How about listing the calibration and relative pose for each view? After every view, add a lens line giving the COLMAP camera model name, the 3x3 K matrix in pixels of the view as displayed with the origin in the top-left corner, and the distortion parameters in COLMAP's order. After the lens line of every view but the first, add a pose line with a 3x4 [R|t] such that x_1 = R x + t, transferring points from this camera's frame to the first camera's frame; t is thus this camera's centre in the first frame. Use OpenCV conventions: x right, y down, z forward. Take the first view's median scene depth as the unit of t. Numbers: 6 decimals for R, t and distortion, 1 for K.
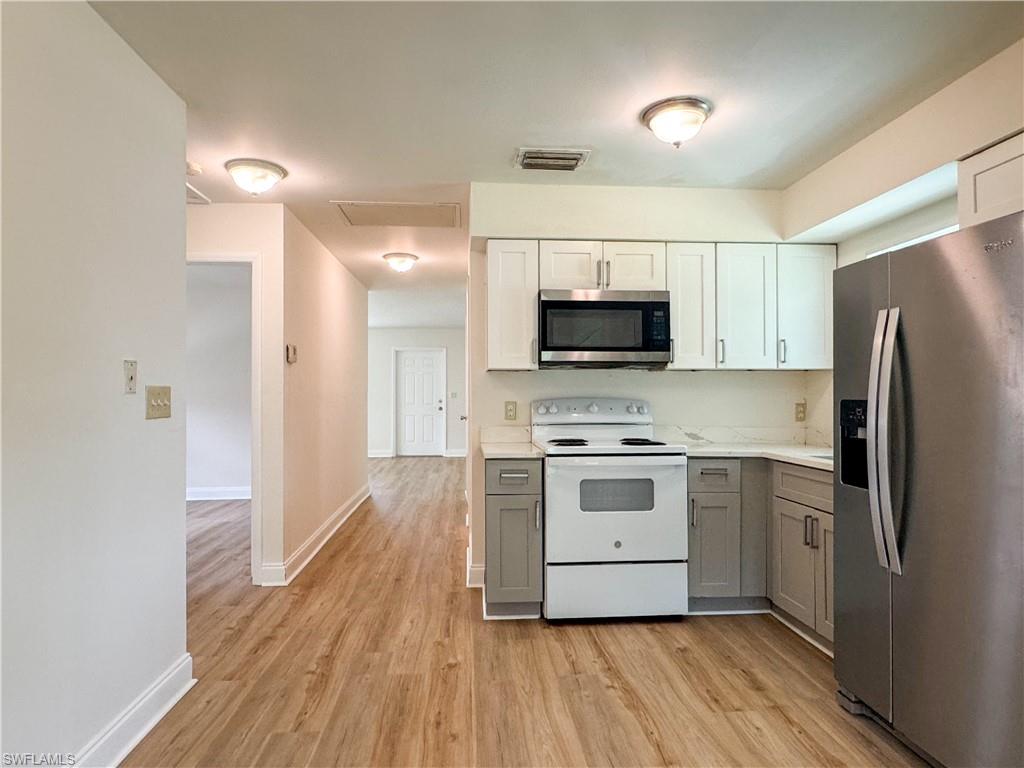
lens RADIAL K [[602.4, 0, 512.0], [0, 602.4, 384.0], [0, 0, 1]] dist [0.003745, 0.000727]
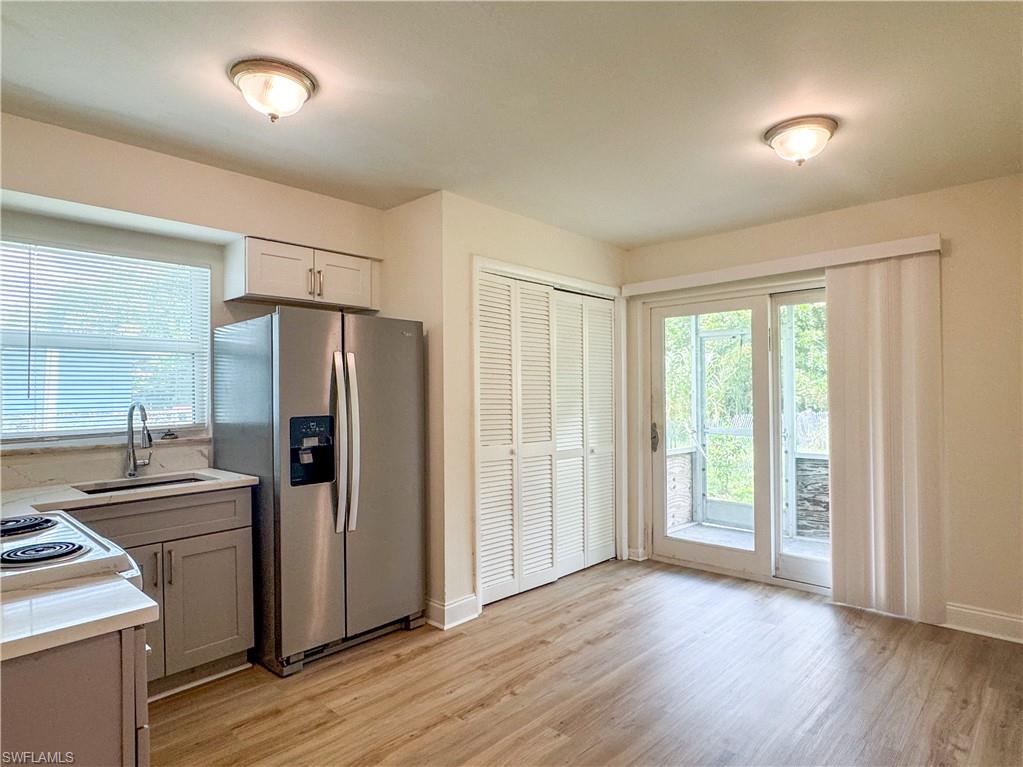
lens RADIAL K [[573.6, 0, 511.5], [0, 573.6, 383.5], [0, 0, 1]] dist [-0.018868, 0.000660]
pose [[-0.676170, 0.018008, 0.736525, -0.419178], [-0.000547, 0.999689, -0.024944, -0.008840], [-0.736745, -0.017269, -0.675950, 1.034645]]
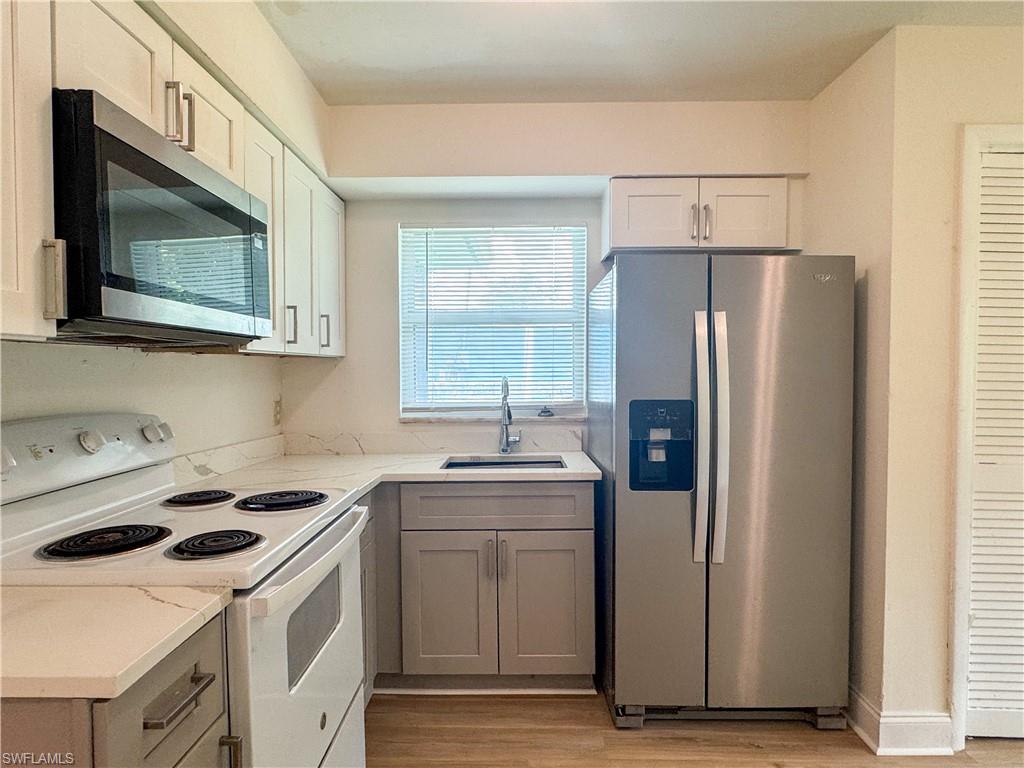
lens RADIAL K [[589.4, 0, 514.2], [0, 589.4, 385.1], [0, 0, 1]] dist [-0.003924, 0.000183]
pose [[0.091105, -0.027383, 0.995465, -0.257069], [-0.013458, 0.999497, 0.028725, -0.014145], [-0.995750, -0.016014, 0.090690, 0.784097]]
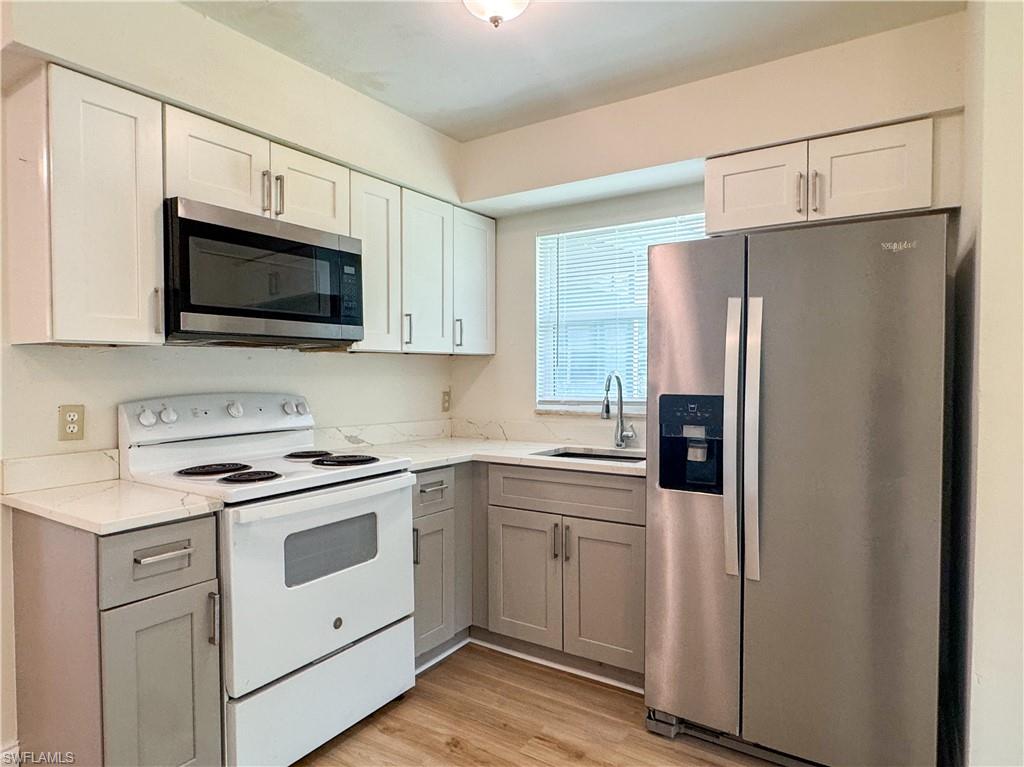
lens RADIAL K [[608.8, 0, 512.0], [0, 608.8, 383.5], [0, 0, 1]] dist [-0.003793, 0.000541]
pose [[0.614520, -0.018586, 0.788682, -0.209370], [-0.010574, 0.999439, 0.031792, -0.011408], [-0.788831, -0.027876, 0.613978, 0.447606]]
